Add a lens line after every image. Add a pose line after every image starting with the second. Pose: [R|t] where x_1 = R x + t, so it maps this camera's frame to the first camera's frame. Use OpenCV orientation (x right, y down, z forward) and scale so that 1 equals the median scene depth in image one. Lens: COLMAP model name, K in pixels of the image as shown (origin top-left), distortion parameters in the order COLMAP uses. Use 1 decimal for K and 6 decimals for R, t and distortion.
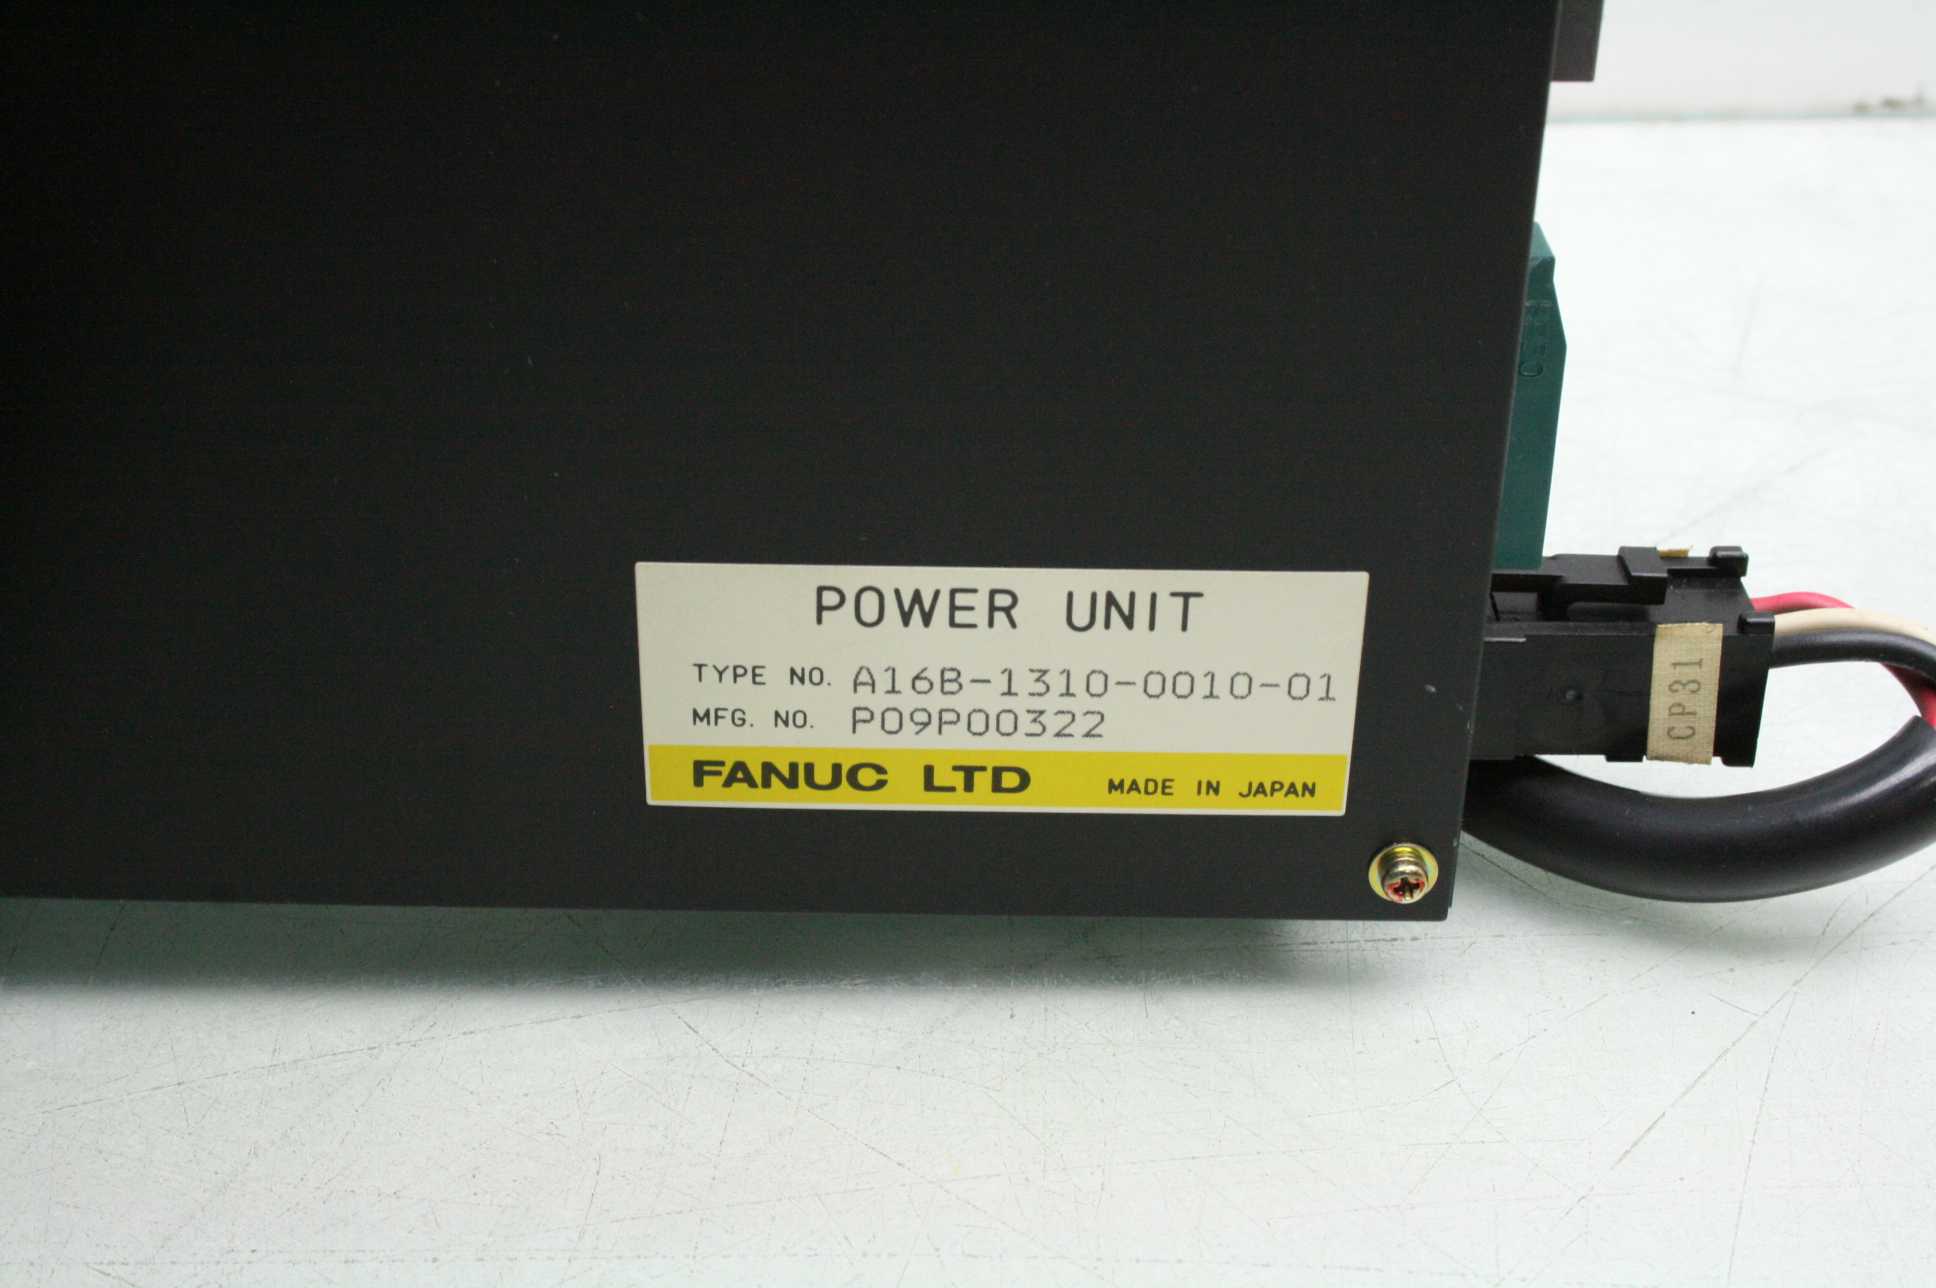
lens RADIAL K [[2401.4, 0, 968.0], [0, 2401.4, 644.0], [0, 0, 1]] dist [0.008921, -0.020029]
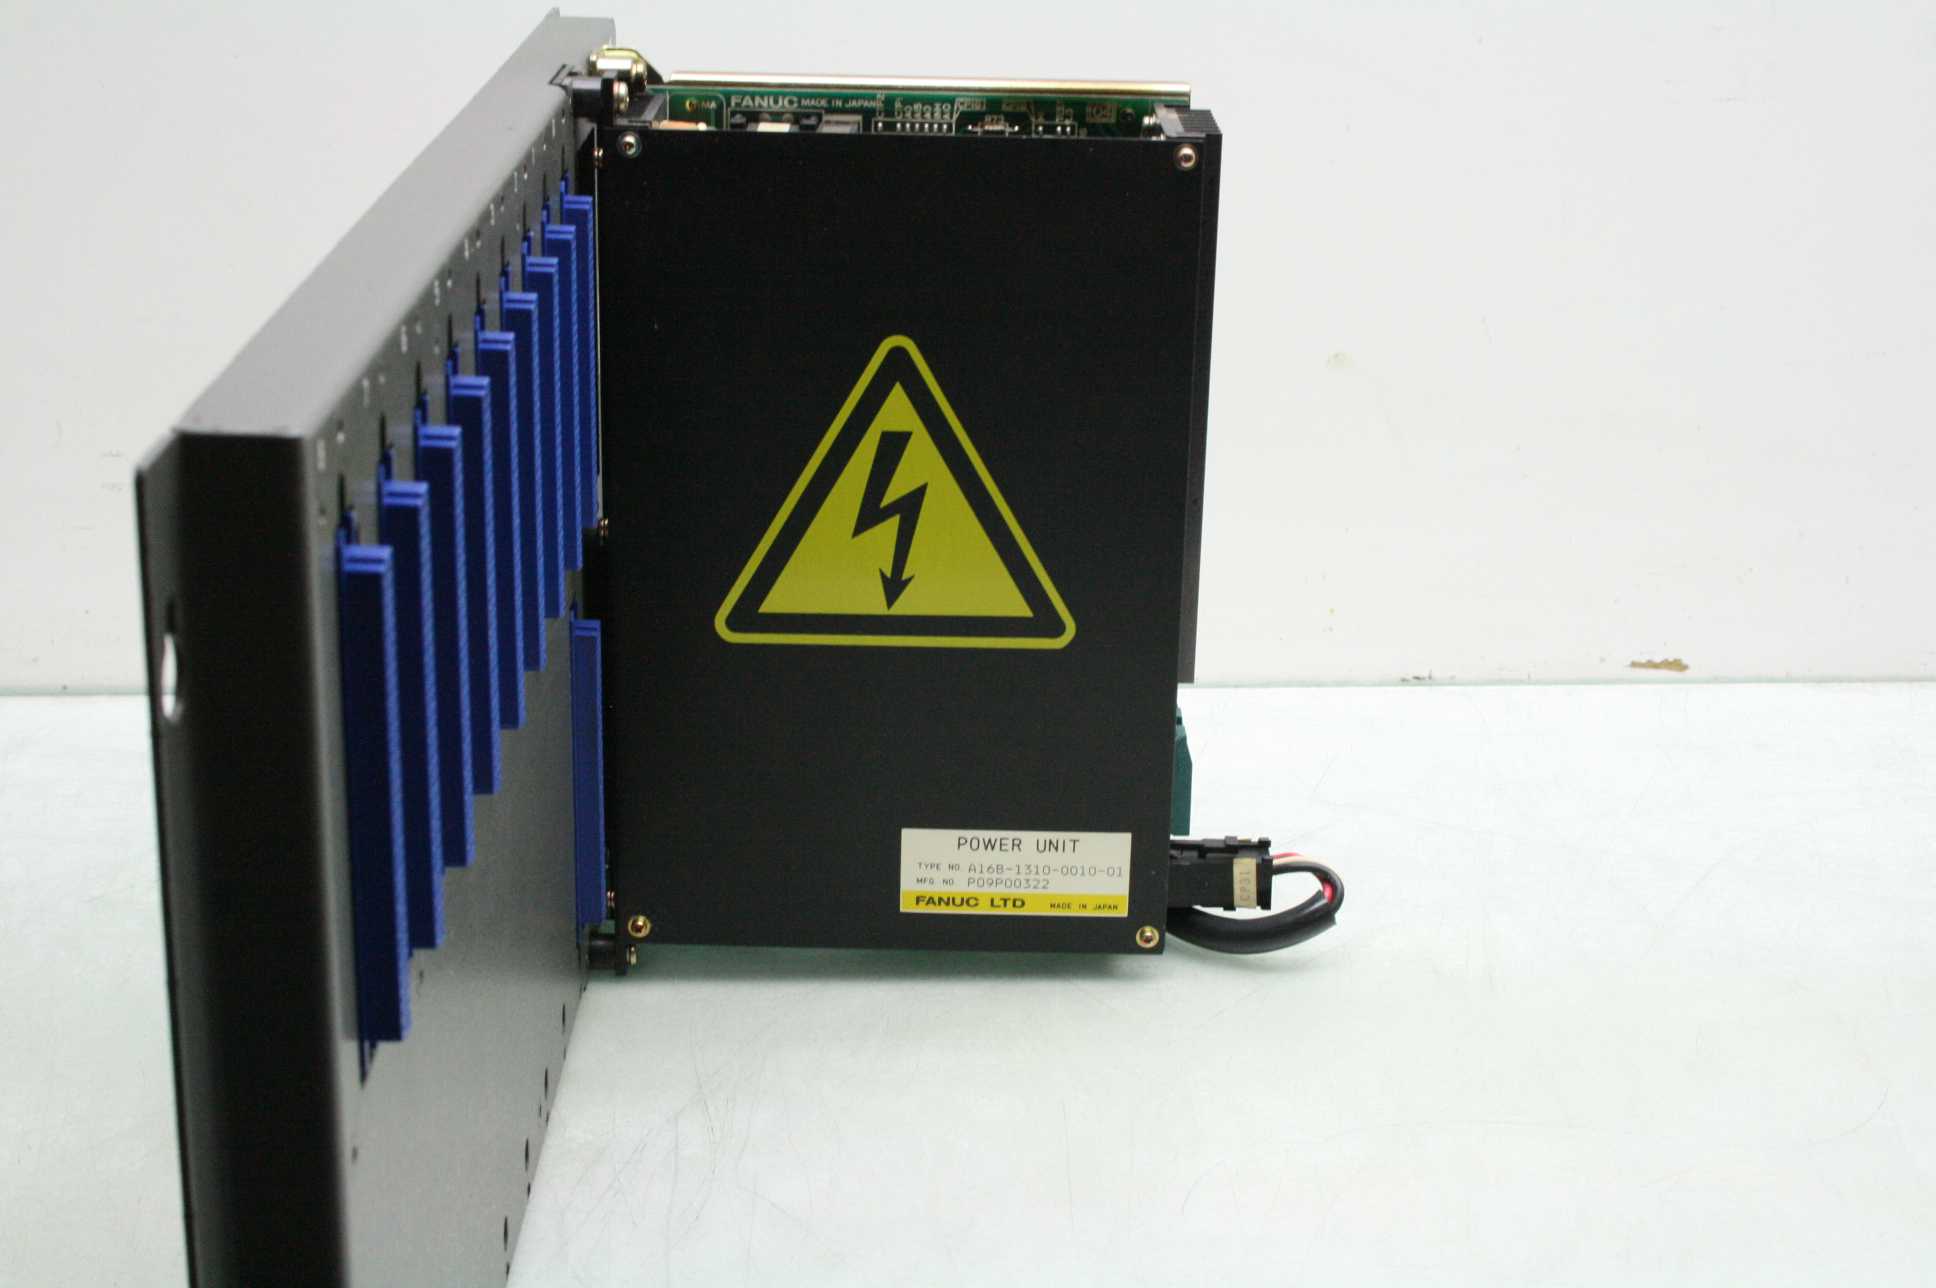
lens RADIAL K [[3035.7, 0, 968.0], [0, 3035.7, 644.0], [0, 0, 1]] dist [0.004245, -0.000291]
pose [[0.999805, 0.006735, 0.018572, -0.122416], [-0.002714, 0.977999, -0.208592, 0.546322], [-0.019568, 0.208500, 0.977826, -2.890655]]
